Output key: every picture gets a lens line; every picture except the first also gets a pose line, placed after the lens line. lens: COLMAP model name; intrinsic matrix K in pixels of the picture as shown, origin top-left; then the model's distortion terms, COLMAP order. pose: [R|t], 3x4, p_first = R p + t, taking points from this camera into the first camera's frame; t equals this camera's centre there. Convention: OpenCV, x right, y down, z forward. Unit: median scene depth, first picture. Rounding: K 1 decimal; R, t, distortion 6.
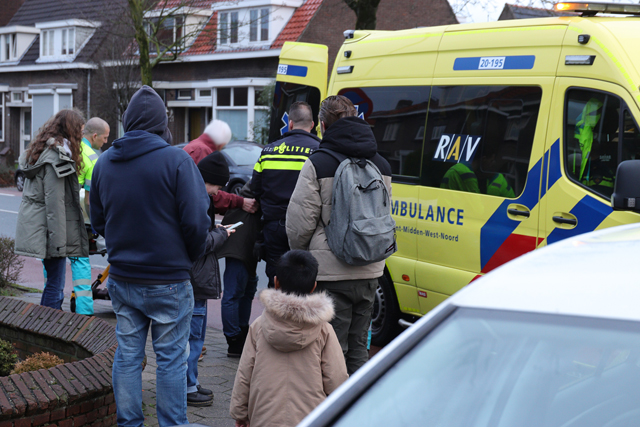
lens RADIAL K [[1310.1, 0, 320.2], [0, 1310.1, 216.7], [0, 0, 1]] dist [0.048402, 0.000000]
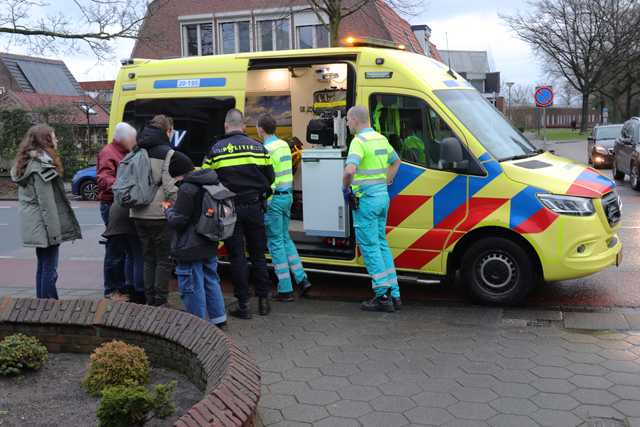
lens RADIAL K [[720.7, 0, 292.0], [0, 720.7, 217.7], [0, 0, 1]] dist [0.013784, 0.000000]
pose [[0.806682, -0.124818, 0.577654, -0.346273], [0.091001, 0.992019, 0.087272, -0.033550], [-0.583937, -0.017834, 0.811603, 0.336822]]
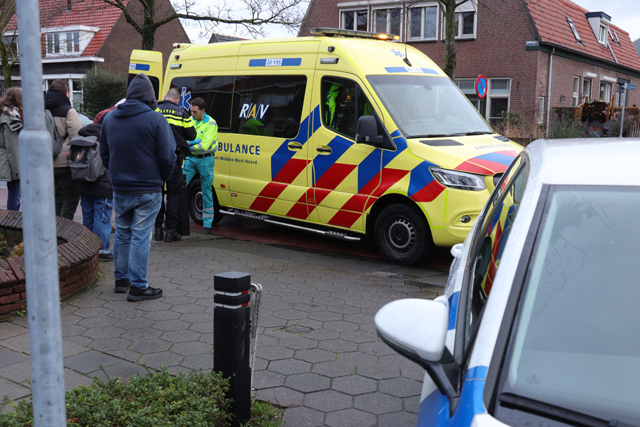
lens RADIAL K [[720.7, 0, 308.5], [0, 720.7, 208.2], [0, 0, 1]] dist [0.013784, 0.000000]
pose [[0.955788, -0.047446, 0.290204, -0.113493], [0.025755, 0.996612, 0.078115, 0.004092], [-0.292927, -0.067187, 0.953771, 0.045121]]
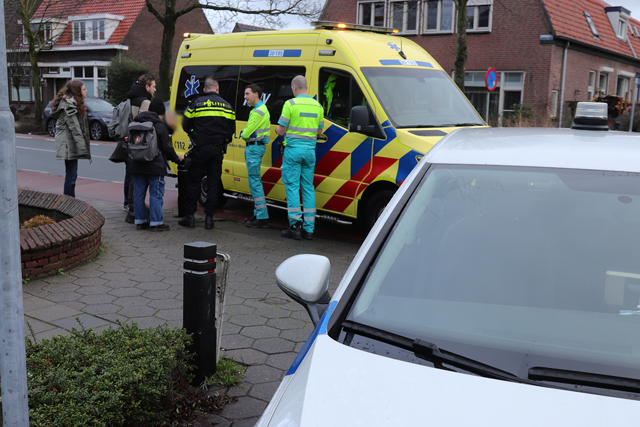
lens RADIAL K [[720.7, 0, 311.3], [0, 720.7, 210.2], [0, 0, 1]] dist [0.013784, 0.000000]
pose [[0.965738, -0.032366, 0.257494, -0.088433], [0.008425, 0.995580, 0.093540, 0.008113], [-0.259383, -0.088166, 0.961742, -0.010848]]
